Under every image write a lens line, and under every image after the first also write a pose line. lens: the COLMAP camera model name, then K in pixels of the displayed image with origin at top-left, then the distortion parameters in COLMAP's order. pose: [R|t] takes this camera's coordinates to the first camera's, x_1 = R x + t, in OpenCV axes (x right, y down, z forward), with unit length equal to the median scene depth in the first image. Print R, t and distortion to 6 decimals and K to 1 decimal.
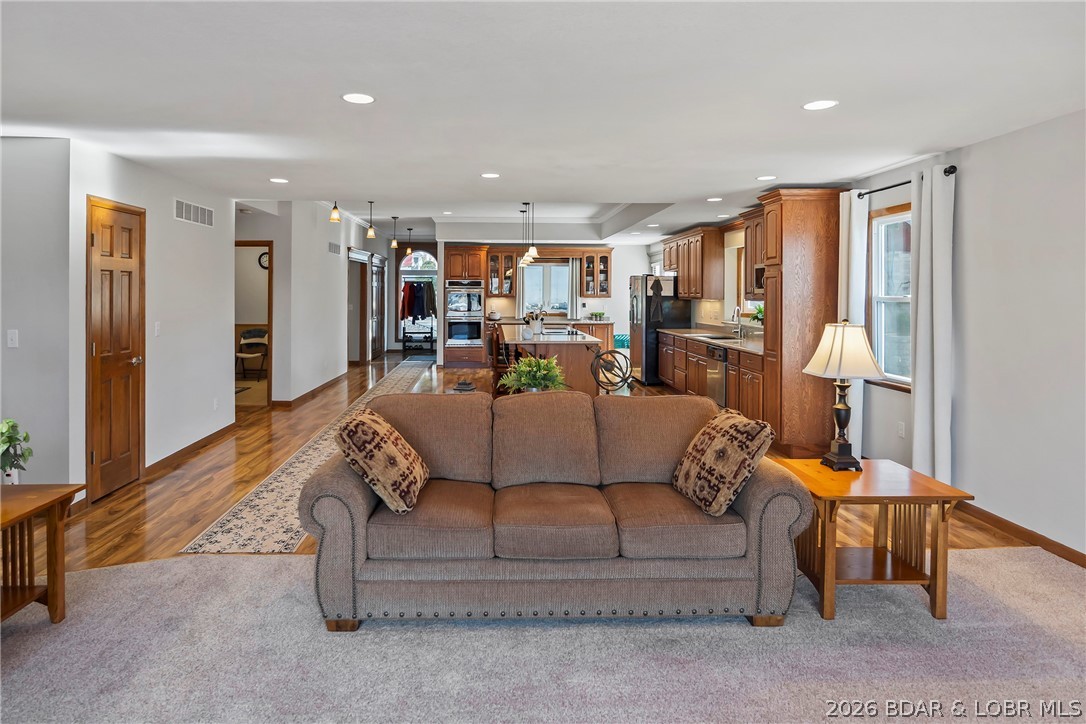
lens RADIAL K [[660.2, 0, 543.0], [0, 660.2, 362.0], [0, 0, 1]] dist [-0.000282, -0.000048]
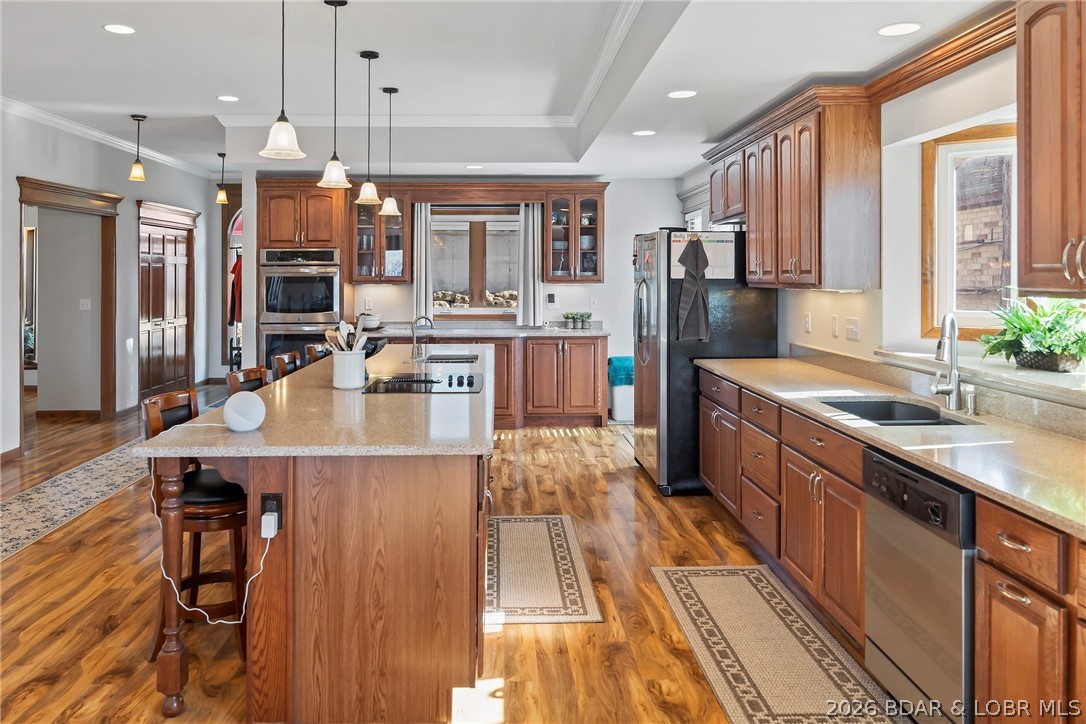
lens RADIAL K [[812.5, 0, 543.0], [0, 812.5, 362.0], [0, 0, 1]] dist [0.001706, 0.000770]
pose [[0.999748, -0.003046, -0.022252, 0.078564], [0.003081, 0.999994, 0.001510, -0.043680], [0.022247, -0.001578, 0.999751, 0.432679]]
